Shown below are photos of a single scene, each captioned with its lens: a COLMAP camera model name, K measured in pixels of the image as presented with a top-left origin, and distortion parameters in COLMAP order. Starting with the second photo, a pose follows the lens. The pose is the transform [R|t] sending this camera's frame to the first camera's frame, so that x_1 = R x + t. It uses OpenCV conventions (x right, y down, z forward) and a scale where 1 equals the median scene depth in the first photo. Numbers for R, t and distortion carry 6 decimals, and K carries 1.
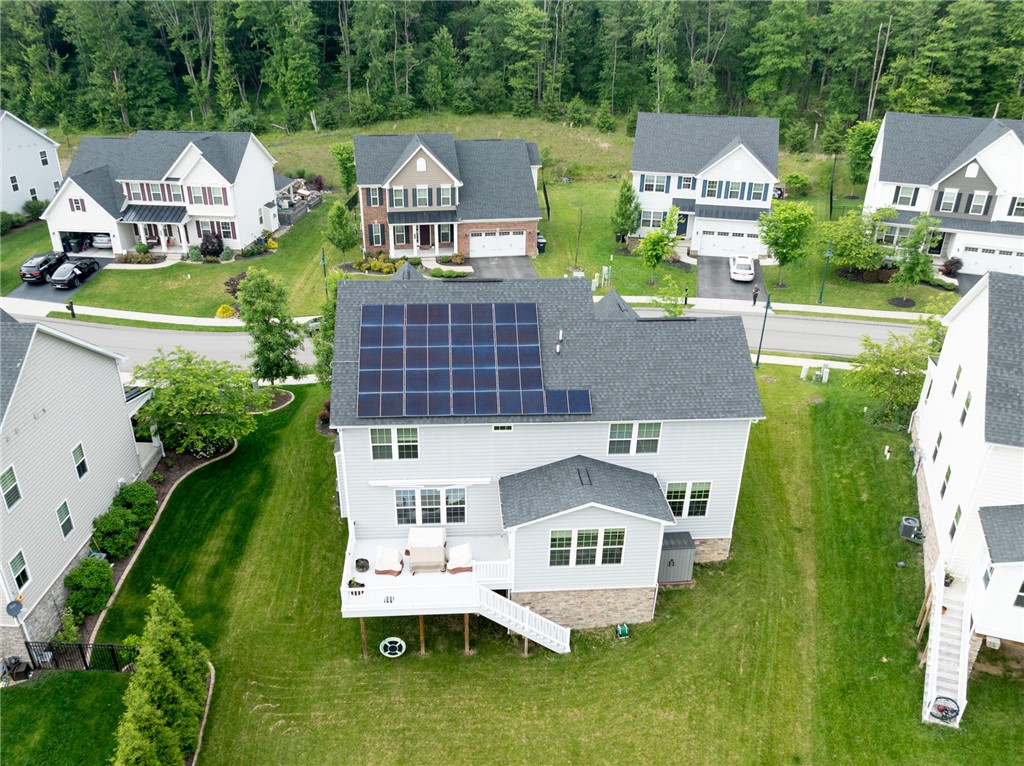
lens RADIAL K [[824.3, 0, 497.8], [0, 824.3, 428.9], [0, 0, 1]] dist [-0.037847, 0.002117]
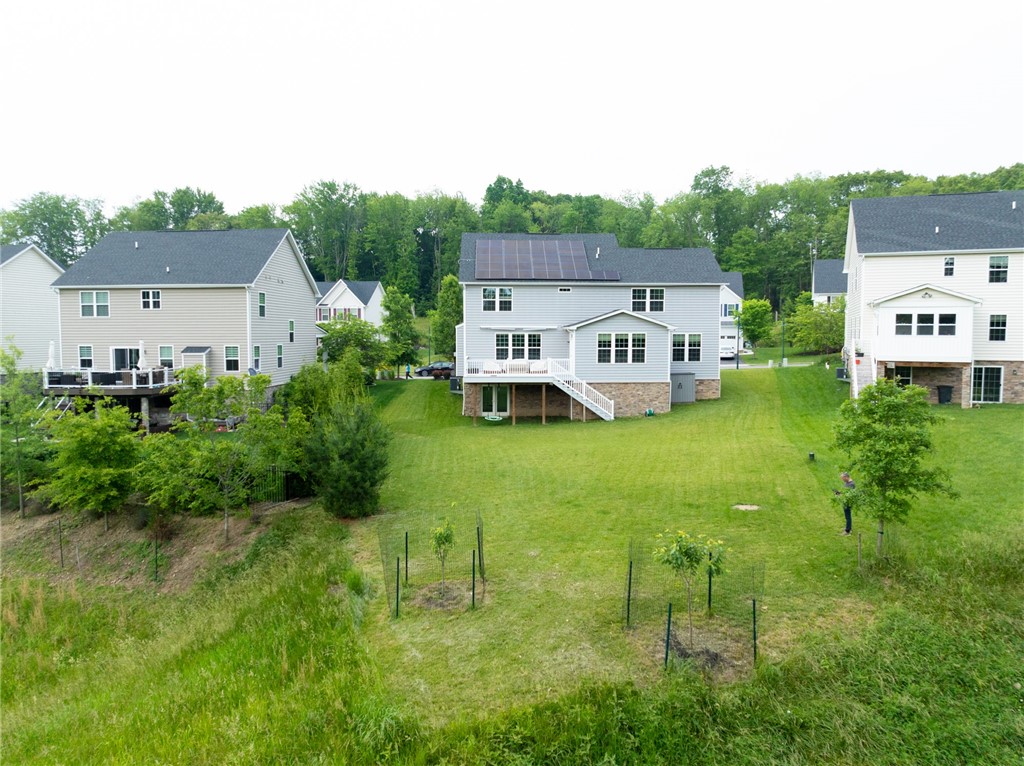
lens RADIAL K [[717.9, 0, 512.0], [0, 717.9, 383.0], [0, 0, 1]] dist [-0.029025, -0.008806]
pose [[0.999476, -0.007412, -0.031522, -0.027512], [-0.006170, 0.912024, -0.410091, 0.375296], [0.031788, 0.410071, 0.911500, -0.103014]]
